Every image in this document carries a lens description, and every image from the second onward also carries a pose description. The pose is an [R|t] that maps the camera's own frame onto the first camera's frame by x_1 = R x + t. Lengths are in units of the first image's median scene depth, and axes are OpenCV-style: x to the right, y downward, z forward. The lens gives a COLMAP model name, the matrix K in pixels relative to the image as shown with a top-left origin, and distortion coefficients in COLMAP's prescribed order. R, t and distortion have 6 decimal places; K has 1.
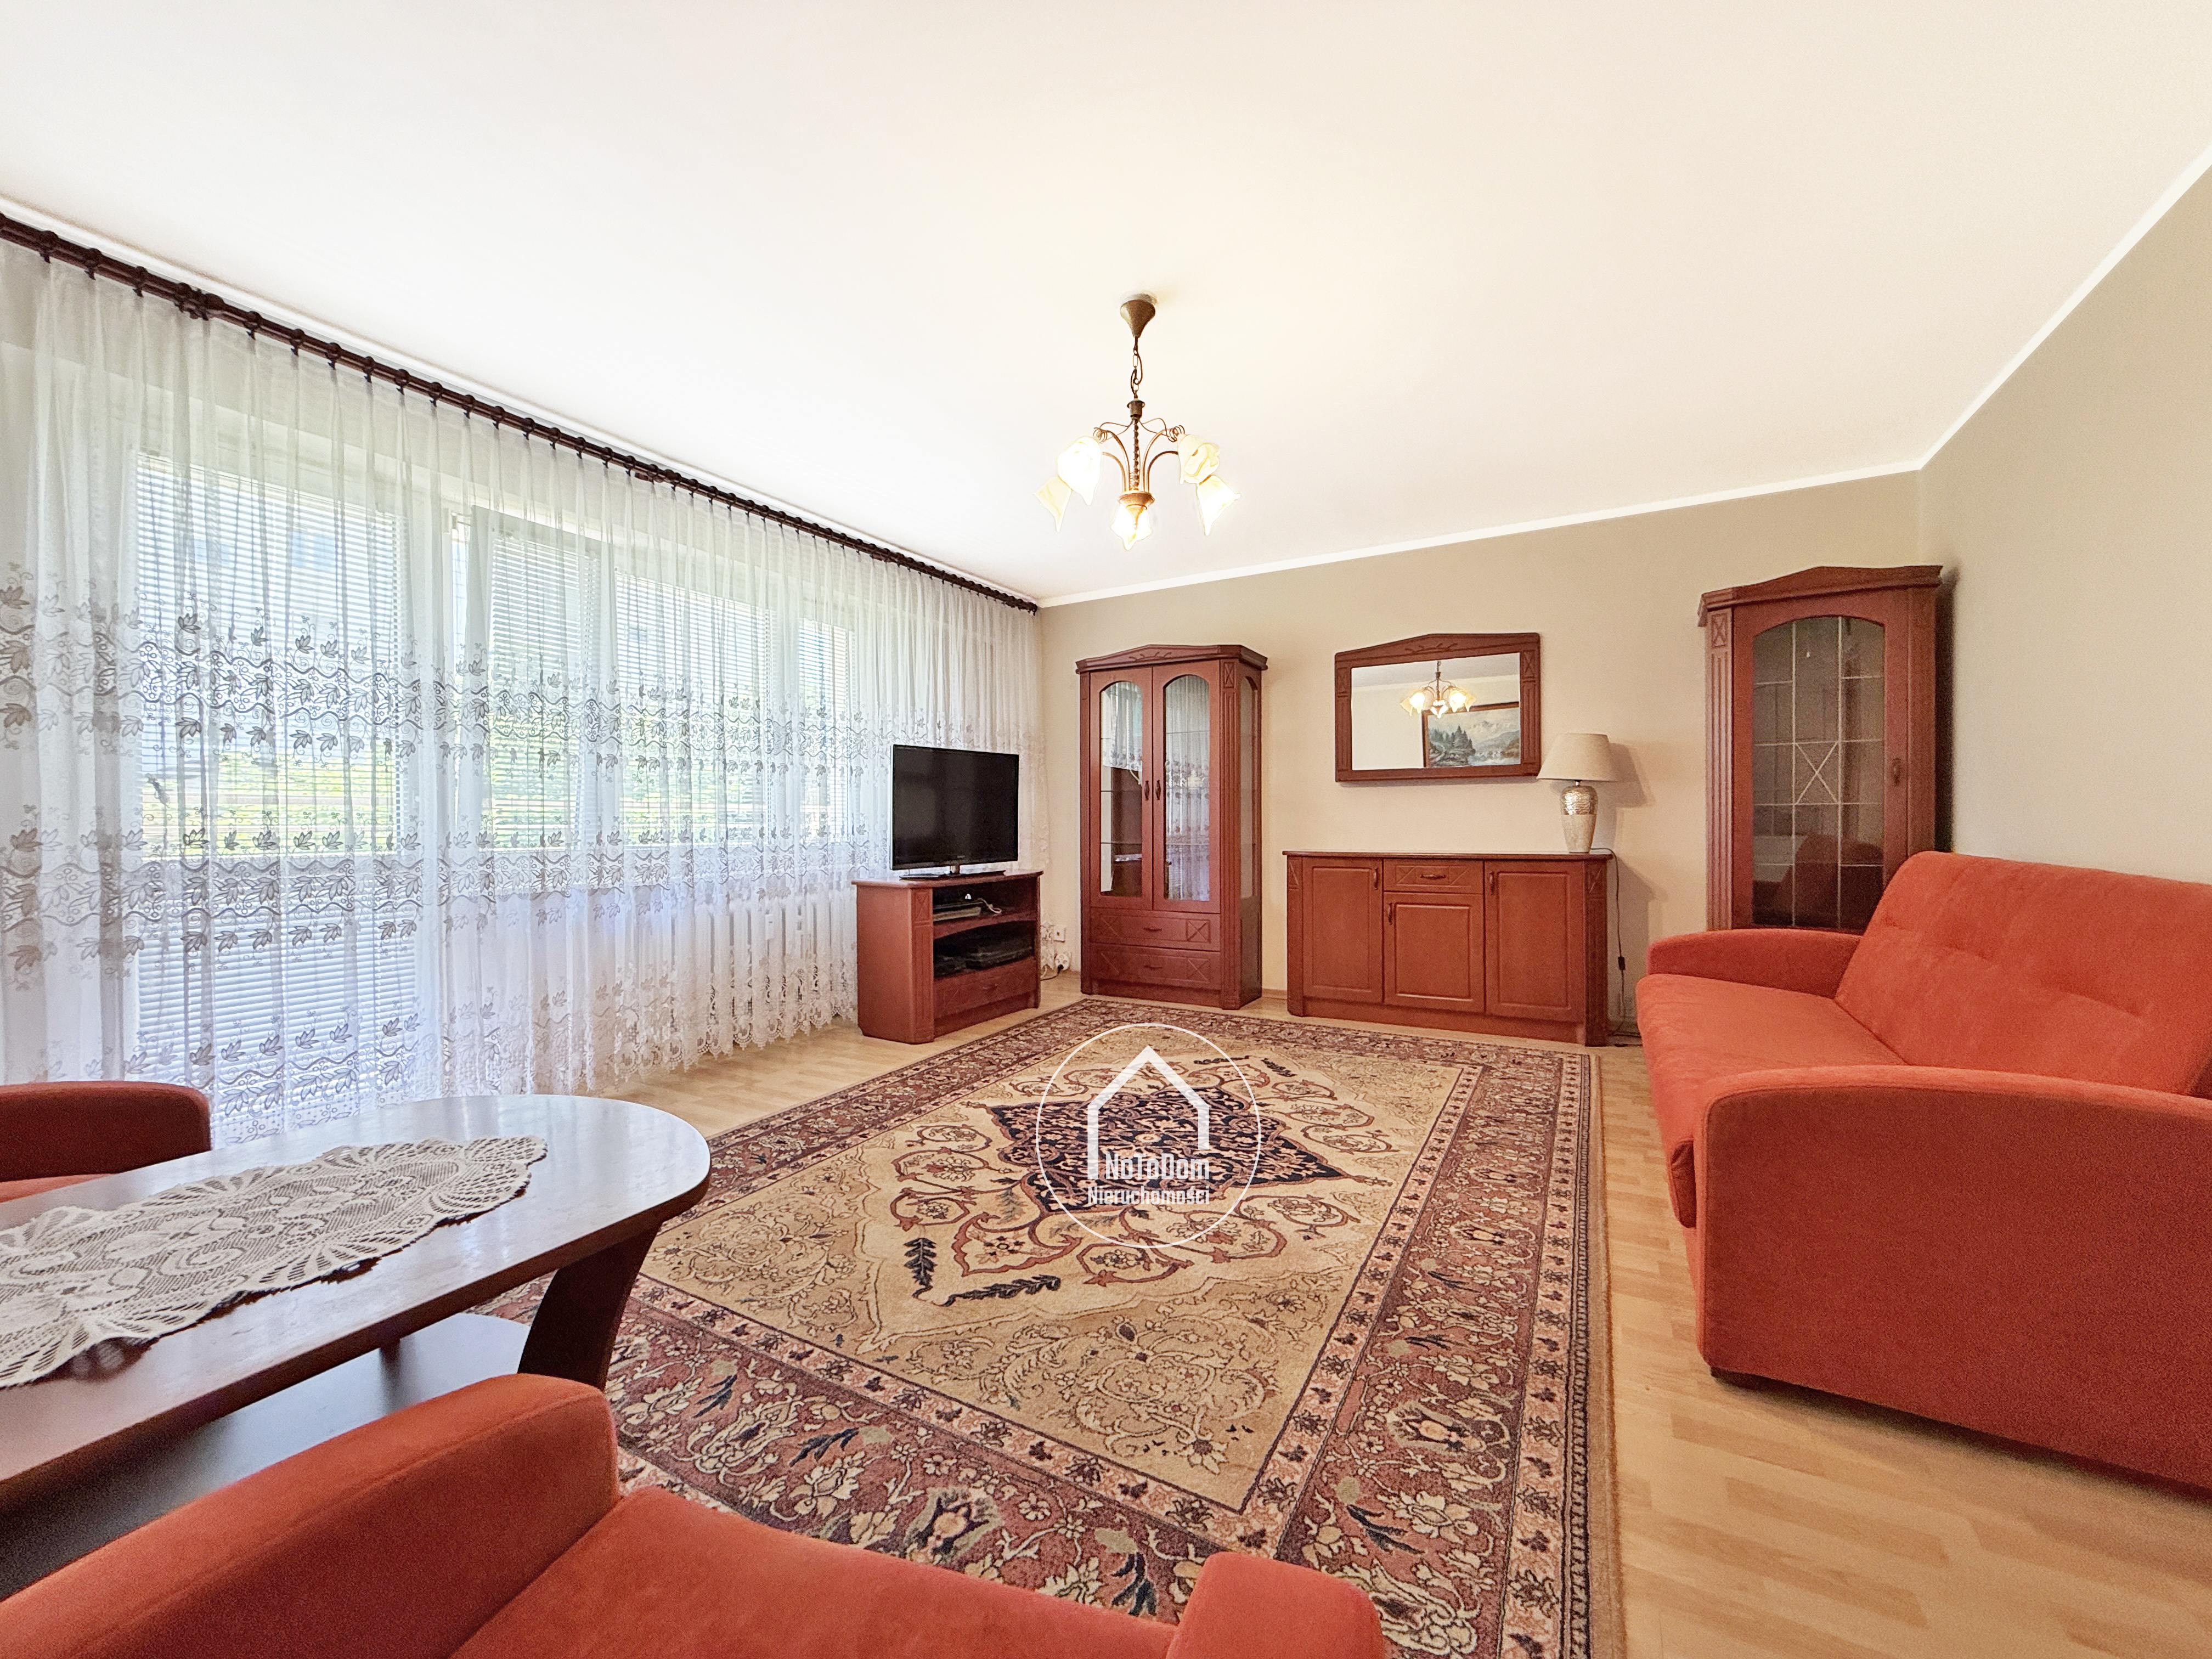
lens RADIAL K [[879.7, 0, 1097.9], [0, 879.7, 831.1], [0, 0, 1]] dist [-0.001647, -0.000142]
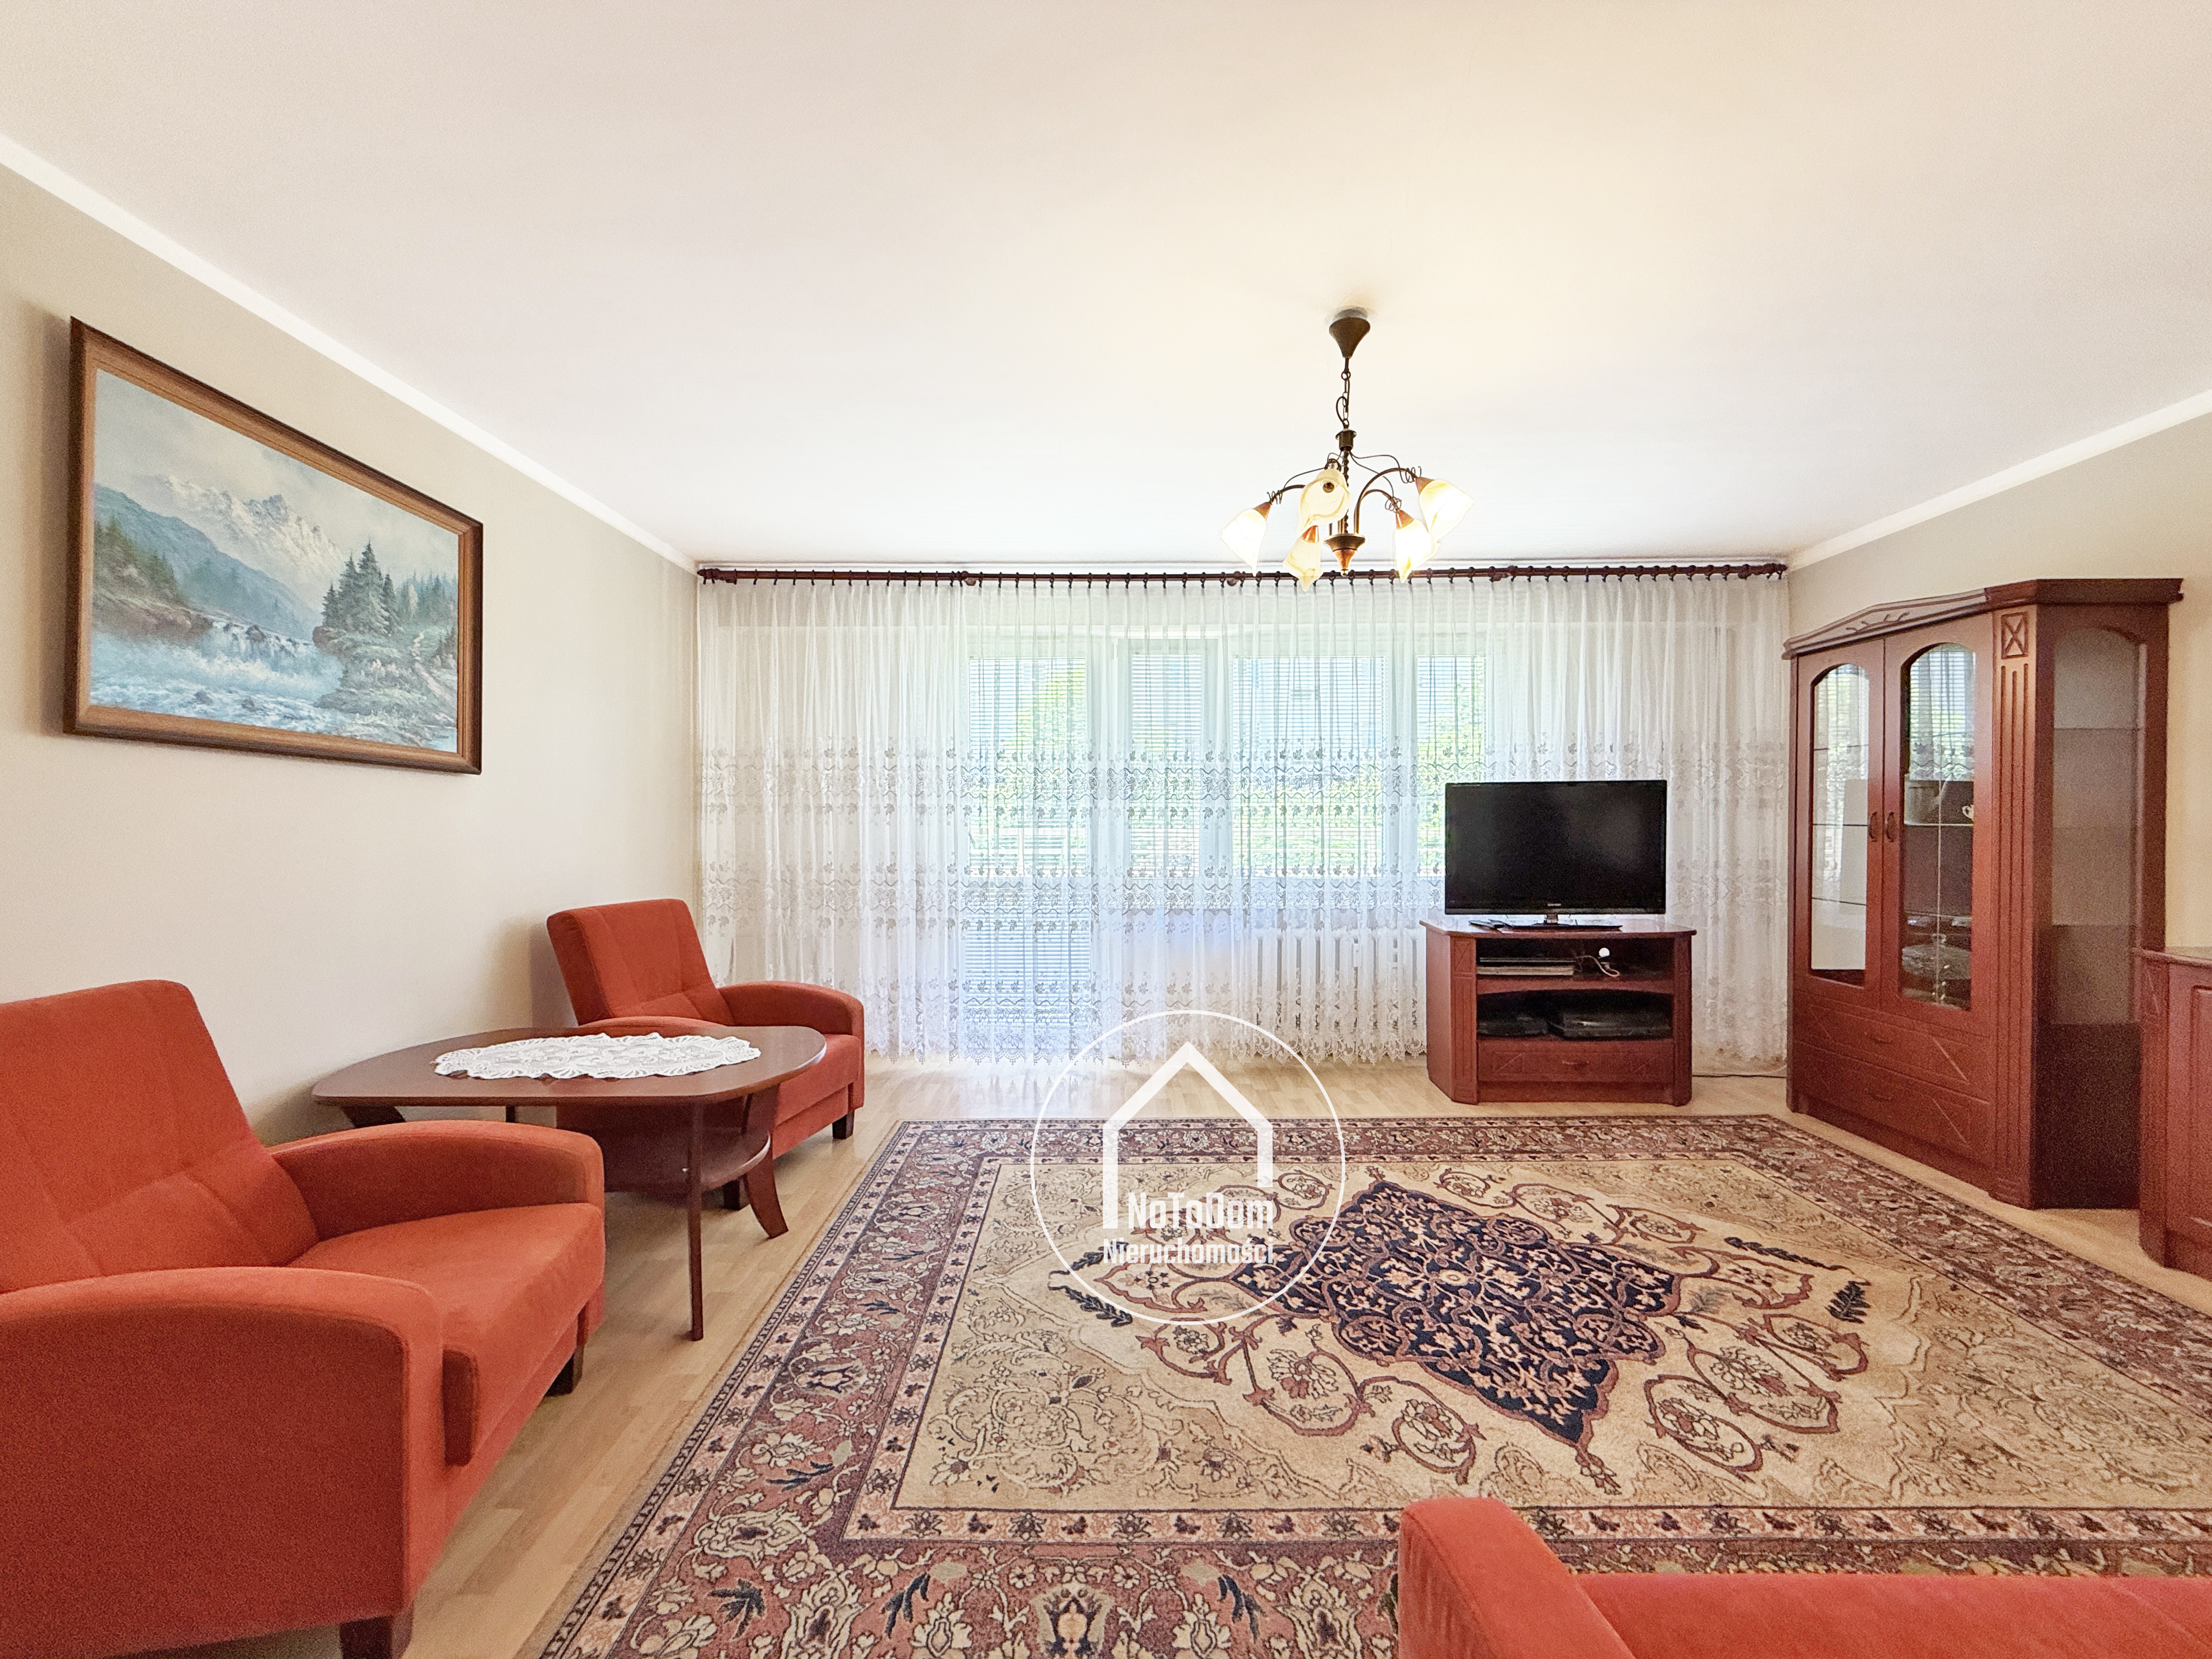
lens RADIAL K [[879.7, 0, 1097.9], [0, 879.7, 831.1], [0, 0, 1]] dist [-0.001647, -0.000142]
pose [[0.479599, 0.016202, -0.877338, 0.562676], [-0.009701, 0.999866, 0.013161, -0.072891], [0.877434, 0.002199, 0.479693, 0.279141]]
